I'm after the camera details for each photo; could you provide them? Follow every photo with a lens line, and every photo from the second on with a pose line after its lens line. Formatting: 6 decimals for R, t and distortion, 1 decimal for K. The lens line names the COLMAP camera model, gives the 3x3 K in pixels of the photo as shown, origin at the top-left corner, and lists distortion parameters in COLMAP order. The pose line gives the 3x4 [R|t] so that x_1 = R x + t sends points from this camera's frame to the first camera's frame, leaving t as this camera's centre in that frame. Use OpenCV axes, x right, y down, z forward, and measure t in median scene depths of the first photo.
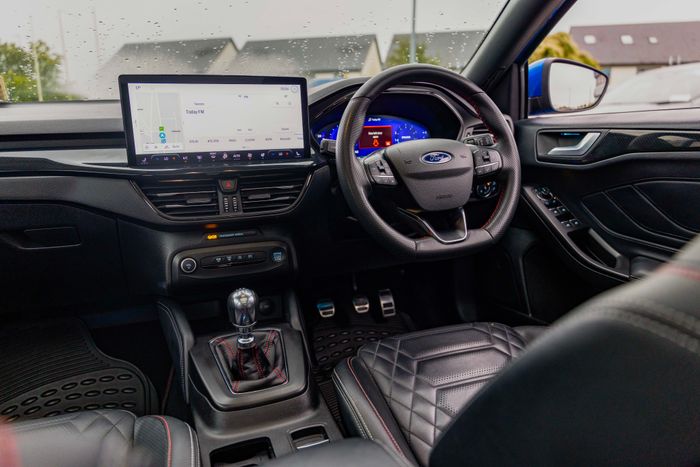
lens RADIAL K [[481.7, 0, 353.2], [0, 481.7, 233.5], [0, 0, 1]] dist [-0.014238, 0.008041]
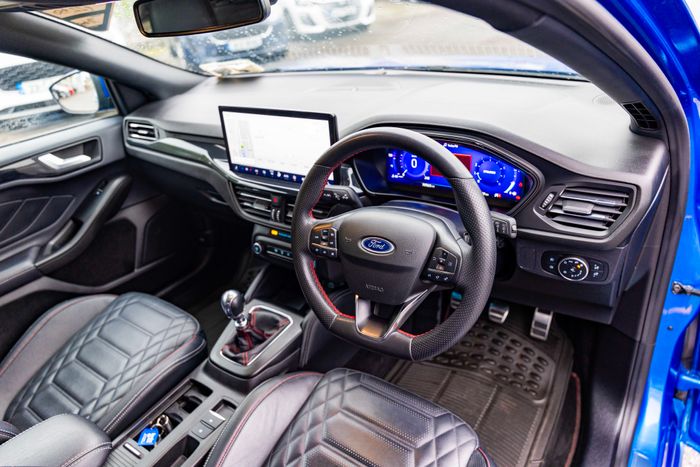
lens RADIAL K [[481.7, 0, 350.7], [0, 481.7, 234.0], [0, 0, 1]] dist [-0.014238, 0.008041]
pose [[0.558684, 0.360842, -0.746770, 0.776957], [-0.087644, 0.921039, 0.379480, -0.493442], [0.824737, -0.146559, 0.546196, 0.472655]]
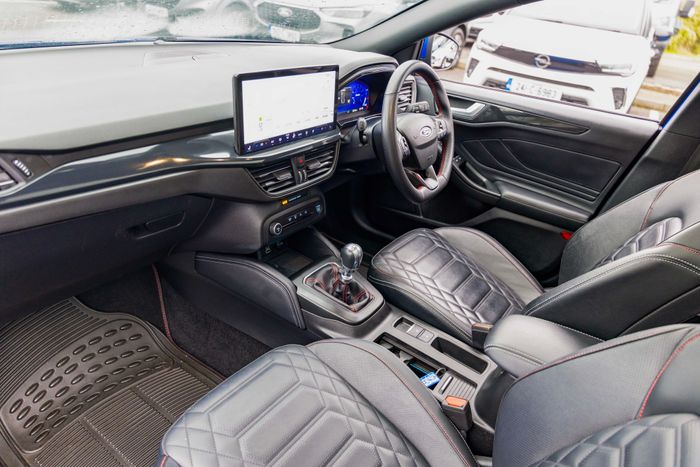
lens RADIAL K [[481.7, 0, 352.2], [0, 481.7, 232.2], [0, 0, 1]] dist [-0.014238, 0.008041]
pose [[0.809233, -0.161400, 0.564882, -0.867778], [-0.004119, 0.959939, 0.280177, -0.267183], [-0.587473, -0.229055, 0.776150, -0.077726]]
